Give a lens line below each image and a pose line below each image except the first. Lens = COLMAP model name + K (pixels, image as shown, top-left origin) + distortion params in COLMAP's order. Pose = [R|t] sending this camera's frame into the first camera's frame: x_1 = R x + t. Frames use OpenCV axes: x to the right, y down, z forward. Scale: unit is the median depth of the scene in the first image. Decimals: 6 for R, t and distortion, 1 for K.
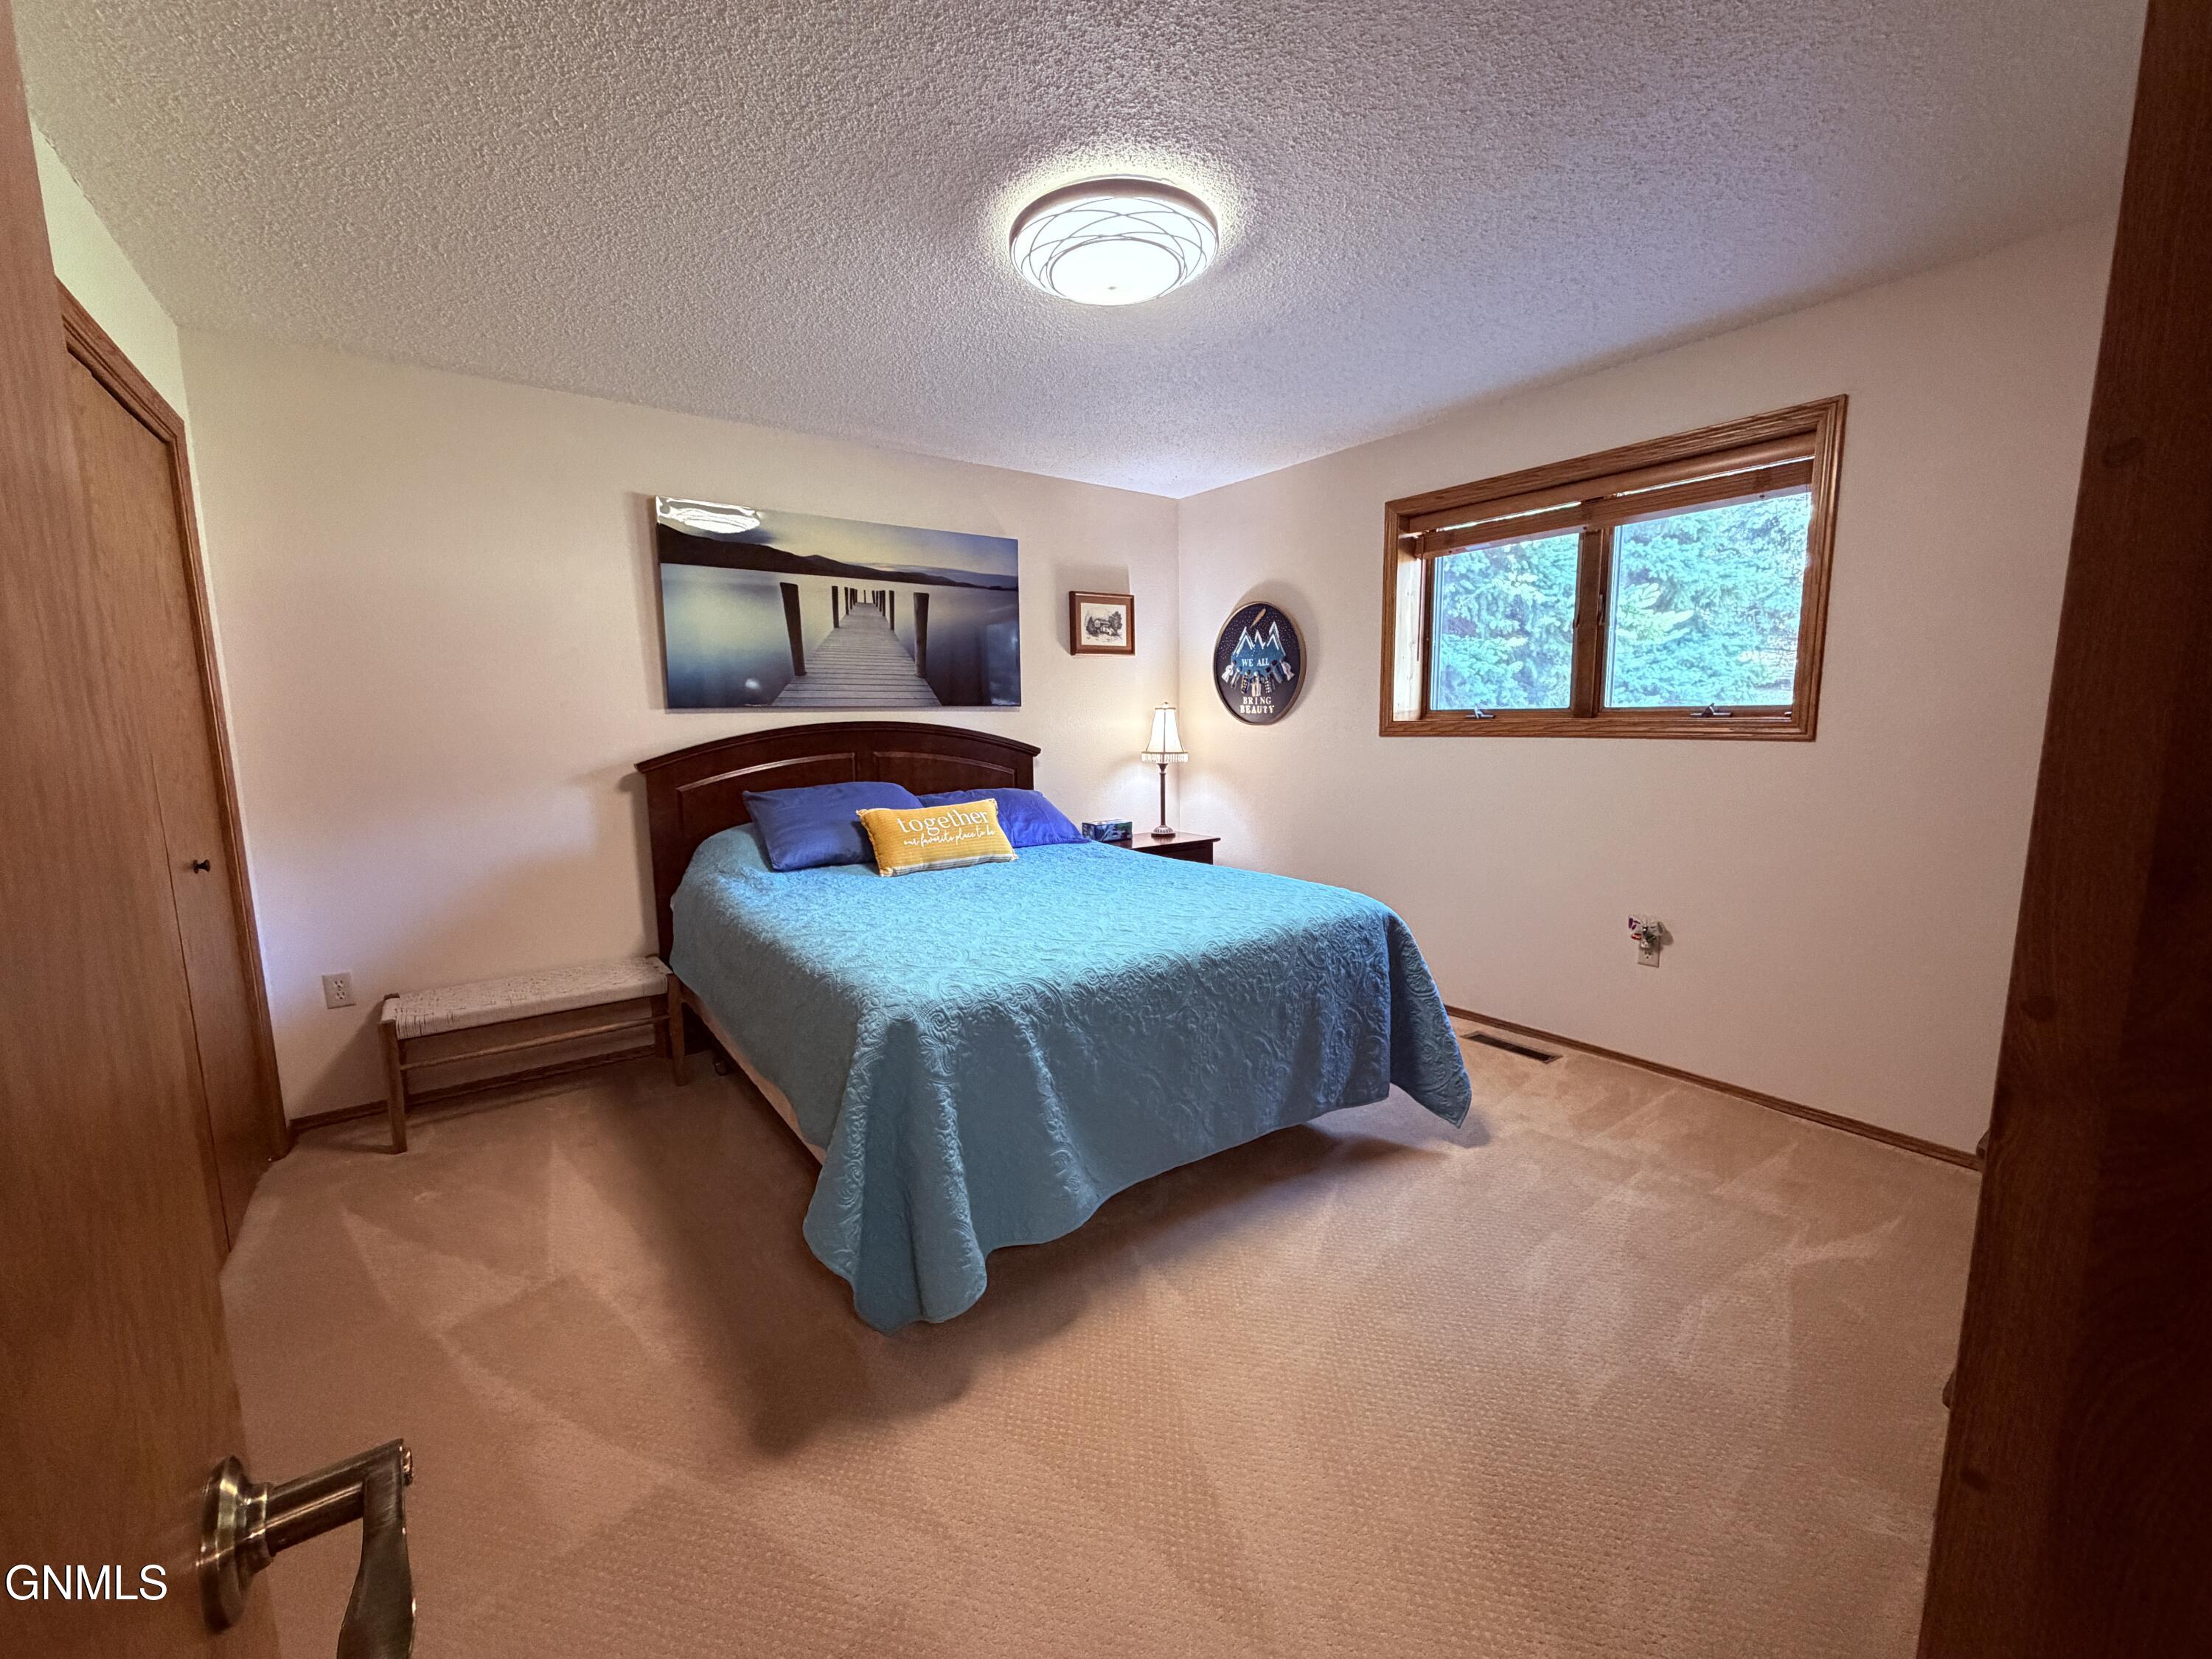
lens RADIAL K [[884.7, 0, 1106.0], [0, 884.7, 829.5], [0, 0, 1]] dist [-0.002226, -0.000226]
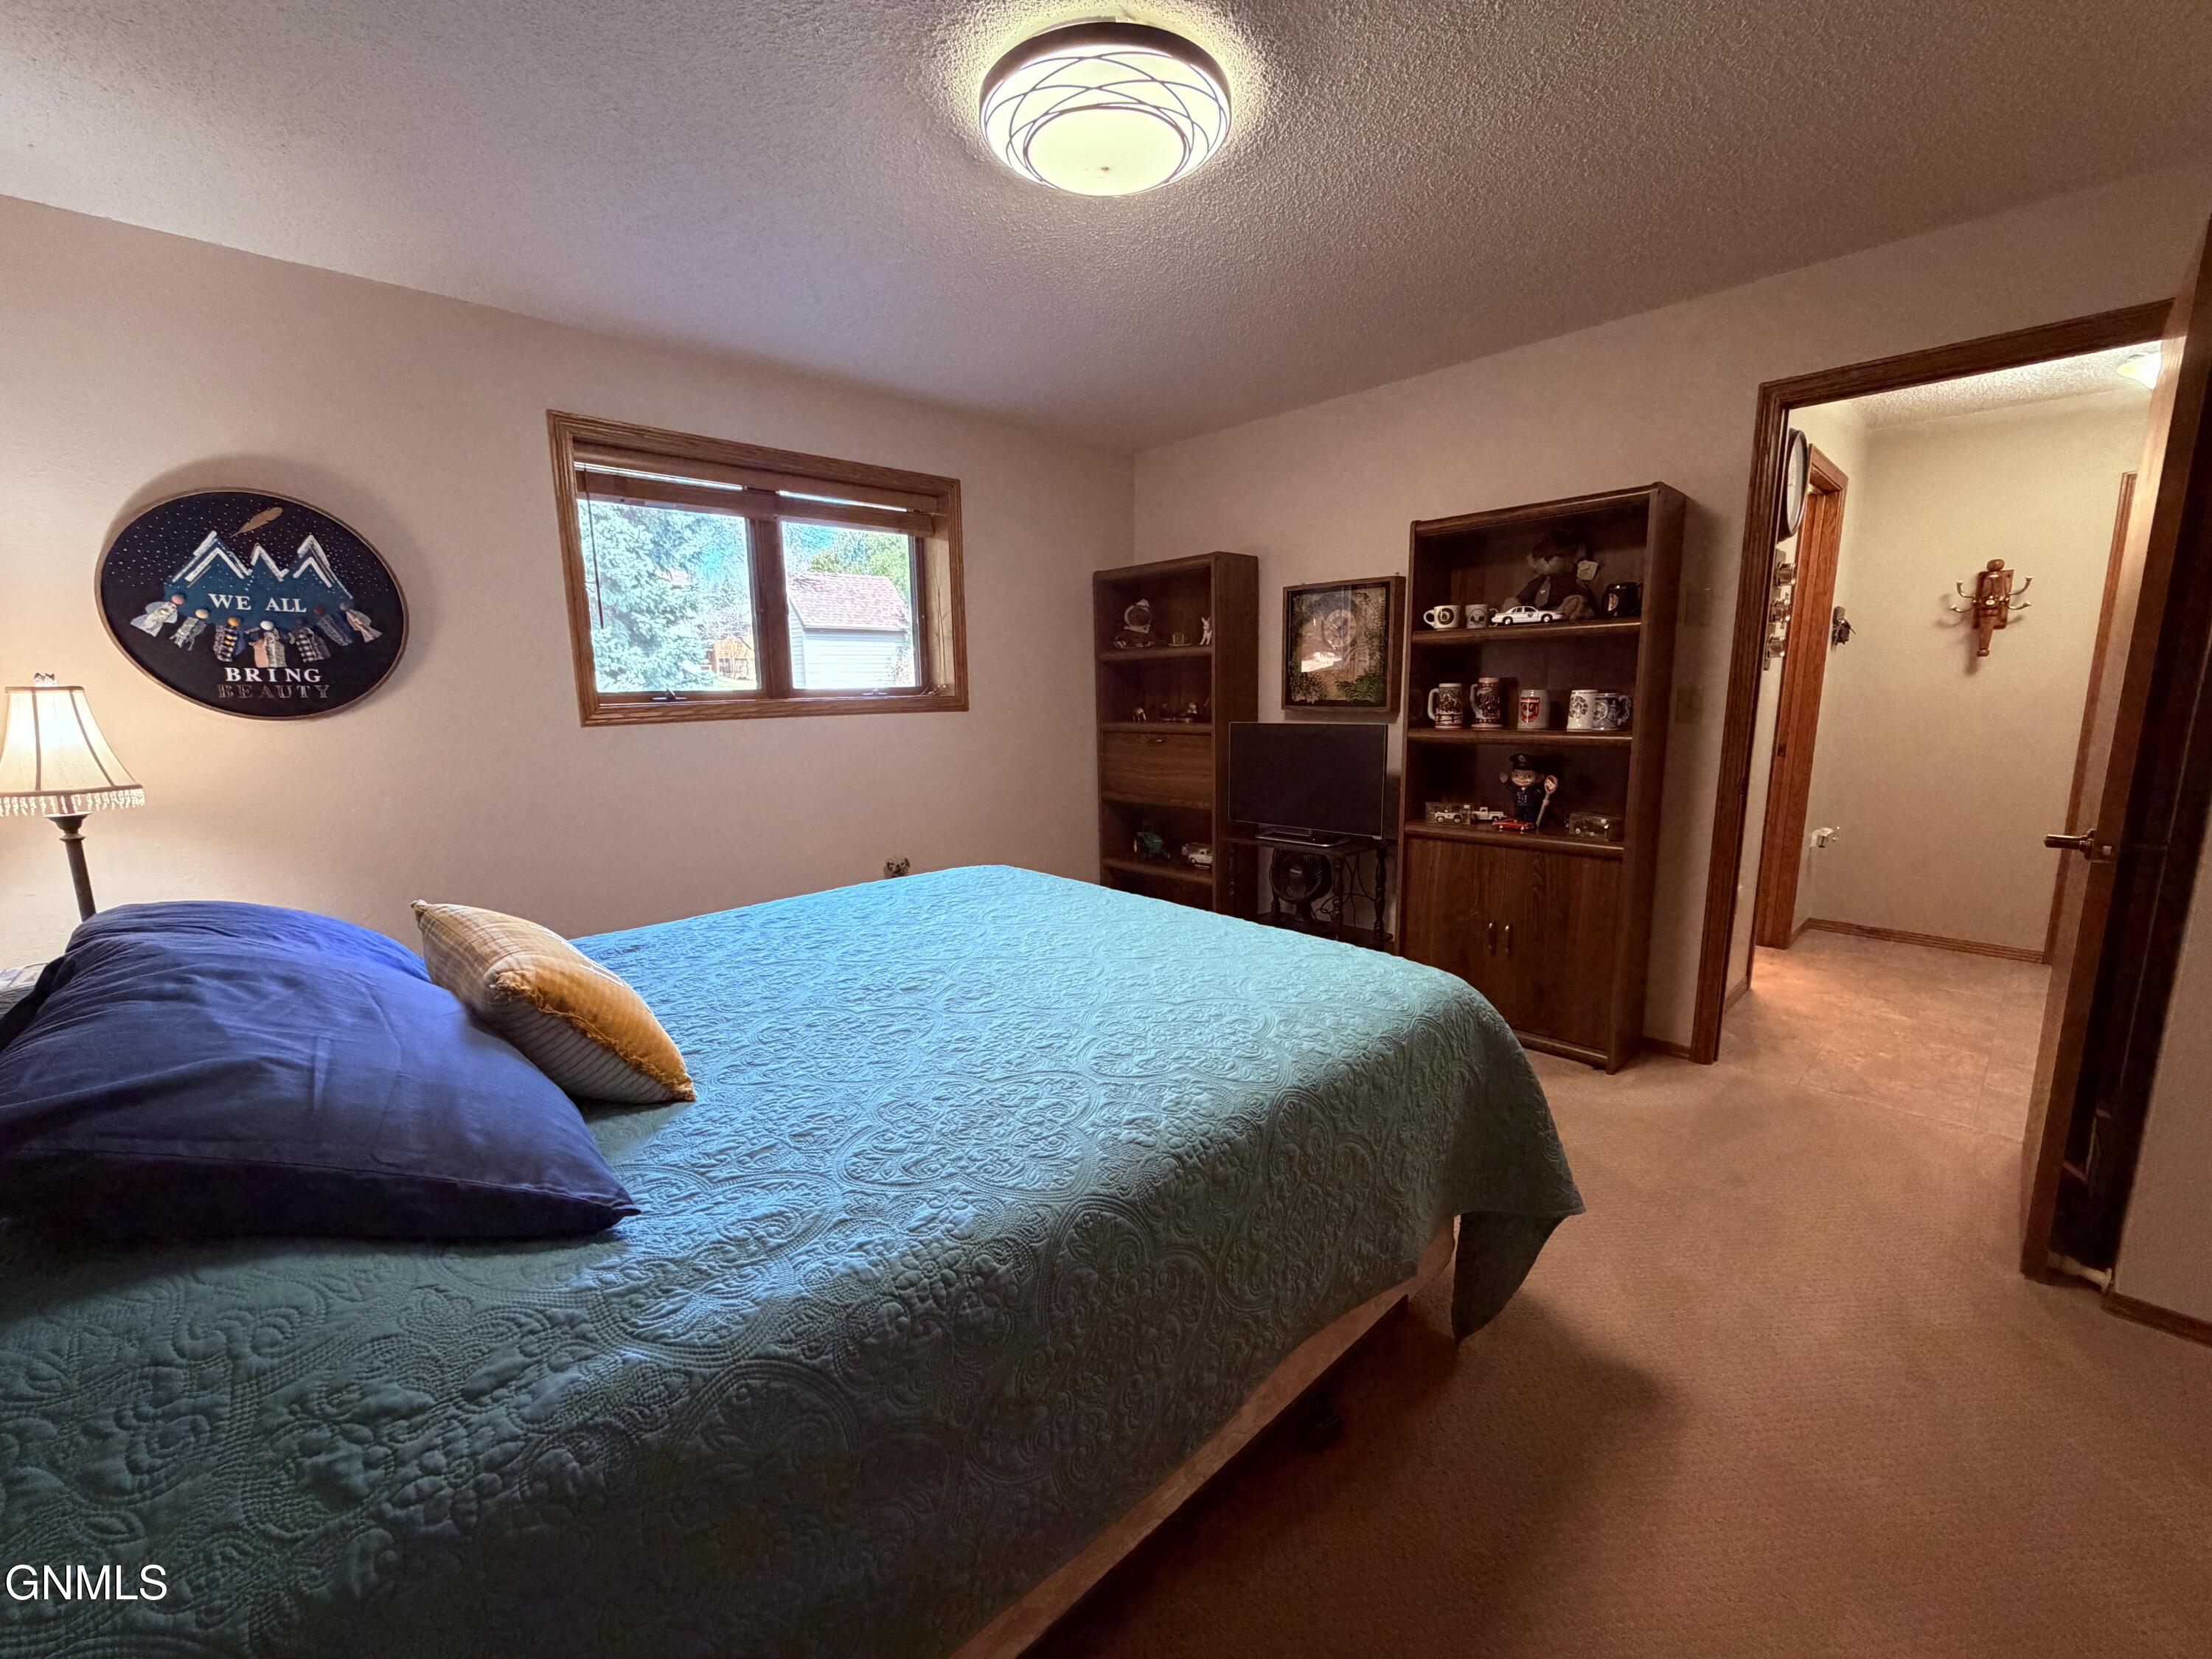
lens RADIAL K [[884.7, 0, 1106.0], [0, 884.7, 829.5], [0, 0, 1]] dist [-0.002226, -0.000226]
pose [[-0.115548, -0.145793, 0.982544, -0.487414], [0.142352, 0.976529, 0.161641, -0.077080], [-0.983049, 0.158544, -0.092082, 0.635524]]
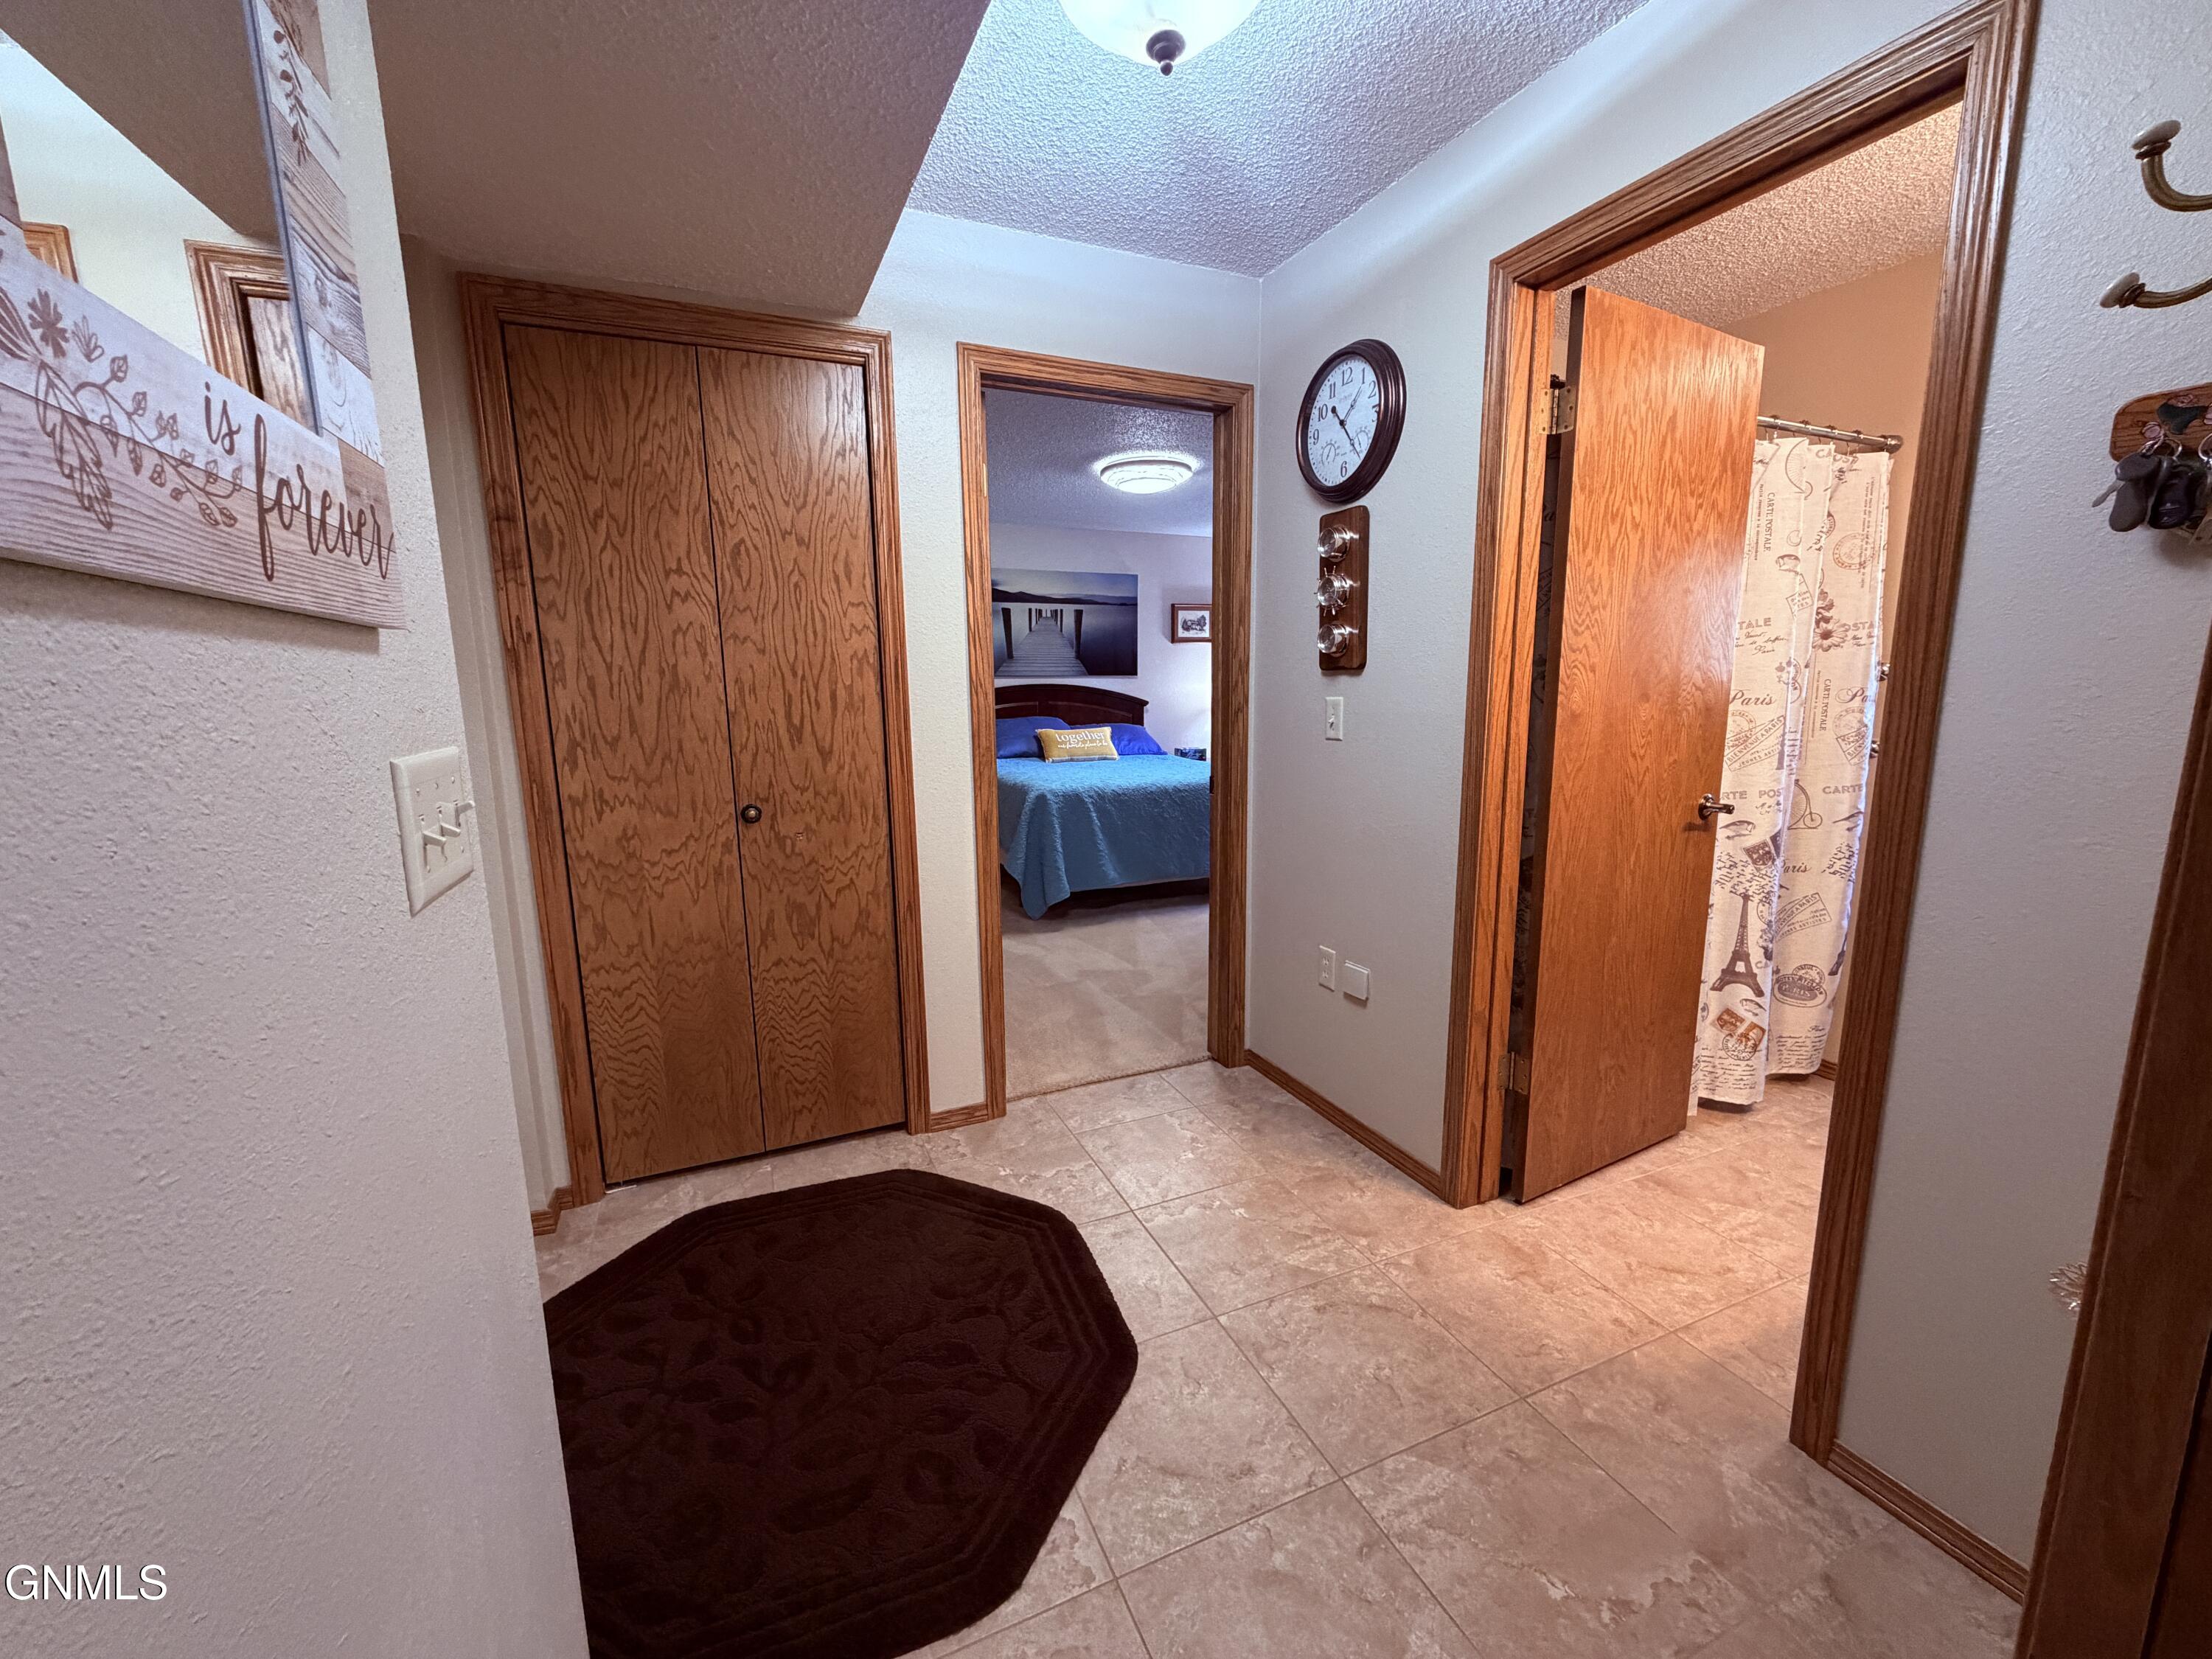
lens RADIAL K [[884.7, 0, 1106.0], [0, 884.7, 829.5], [0, 0, 1]] dist [-0.002226, -0.000226]
pose [[0.974558, 0.041339, -0.220288, 0.244501], [-0.033251, 0.998634, 0.040297, 0.091531], [0.221653, -0.031947, 0.974602, -0.693852]]
